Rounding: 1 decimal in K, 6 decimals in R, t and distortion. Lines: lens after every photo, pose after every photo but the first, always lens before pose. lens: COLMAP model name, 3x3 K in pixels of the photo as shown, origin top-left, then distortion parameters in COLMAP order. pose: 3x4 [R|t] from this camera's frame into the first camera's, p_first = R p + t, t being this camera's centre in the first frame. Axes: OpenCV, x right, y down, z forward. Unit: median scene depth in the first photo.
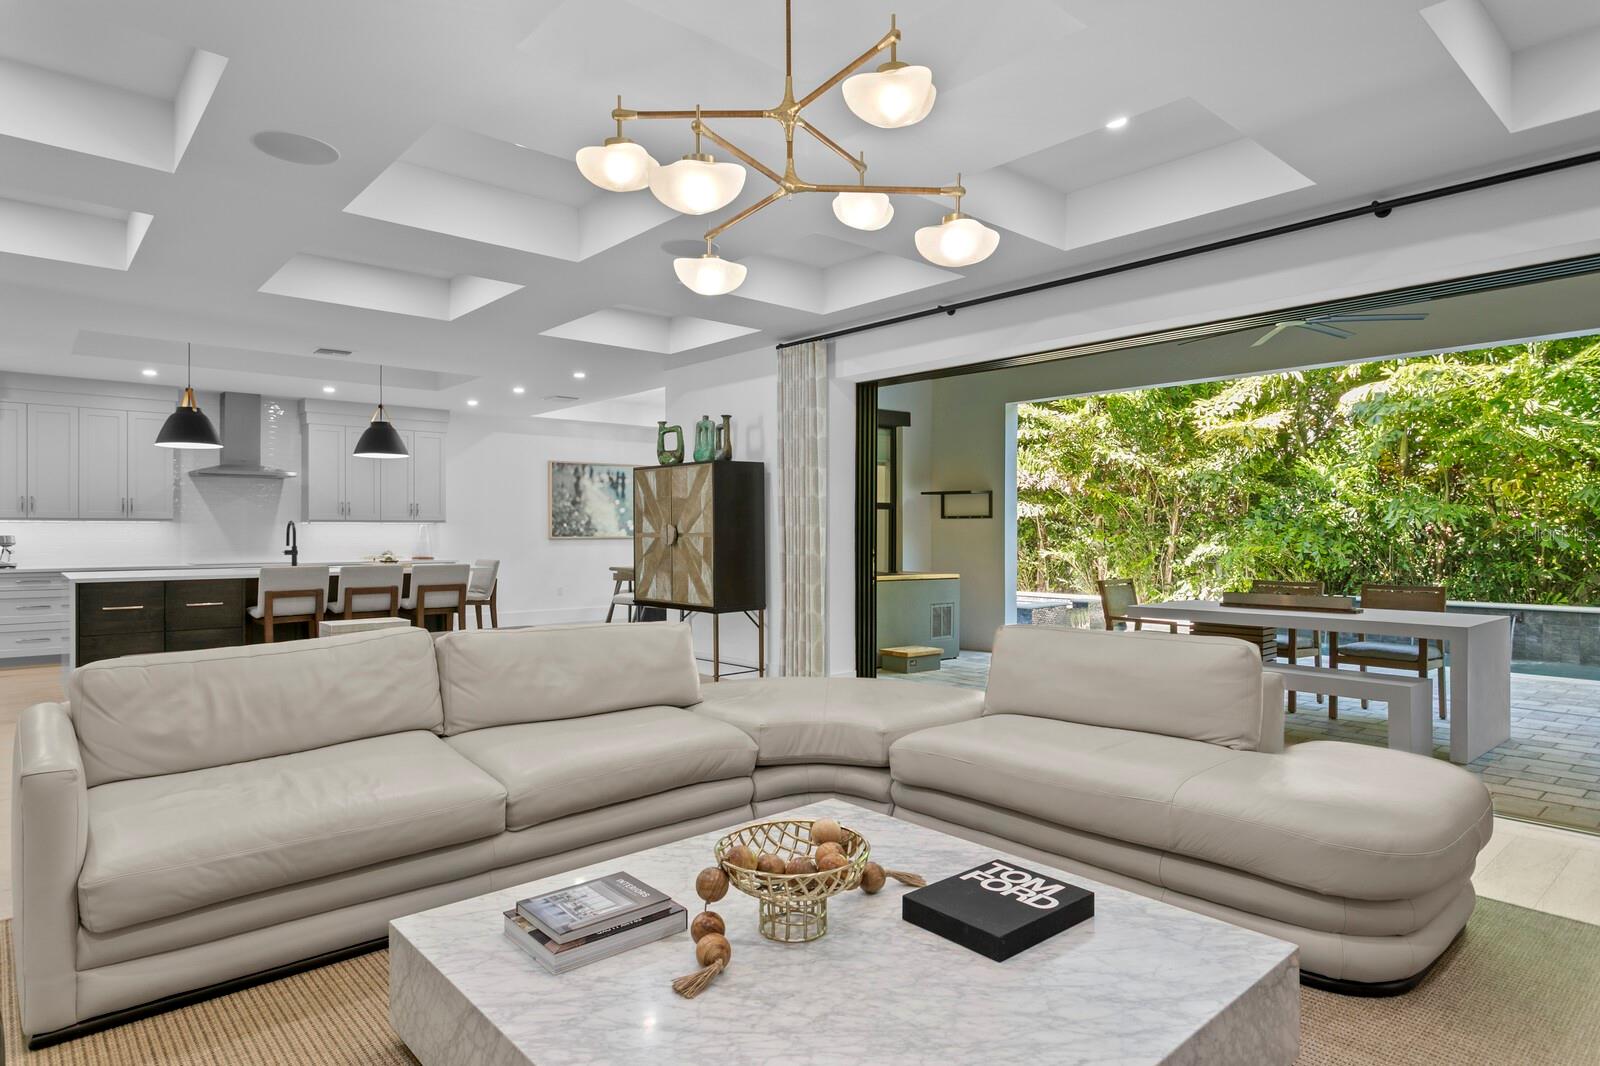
lens RADIAL K [[901.9, 0, 796.1], [0, 901.9, 530.2], [0, 0, 1]] dist [0.004596, -0.000107]
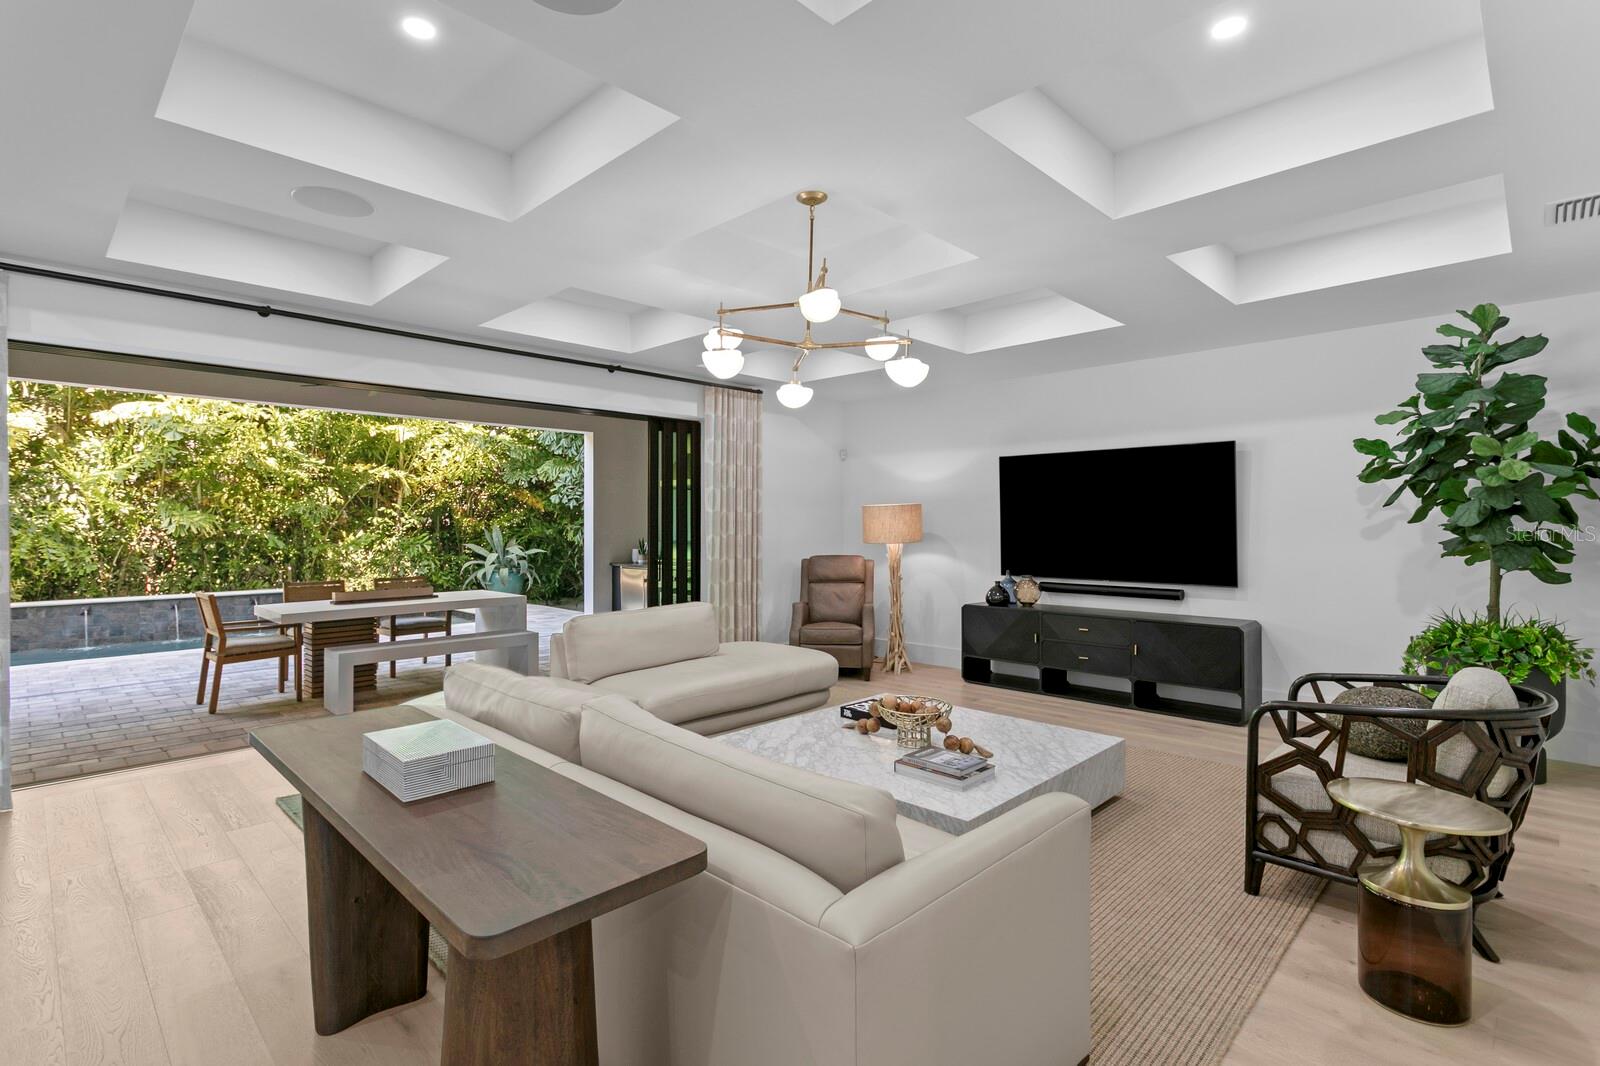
lens RADIAL K [[748.5, 0, 795.1], [0, 748.5, 536.2], [0, 0, 1]] dist [-0.002877, -0.000007]
pose [[-0.080805, -0.002072, 0.996728, -0.579941], [-0.003313, 0.999993, 0.001810, -0.008828], [-0.996724, -0.003156, -0.080811, 0.492830]]
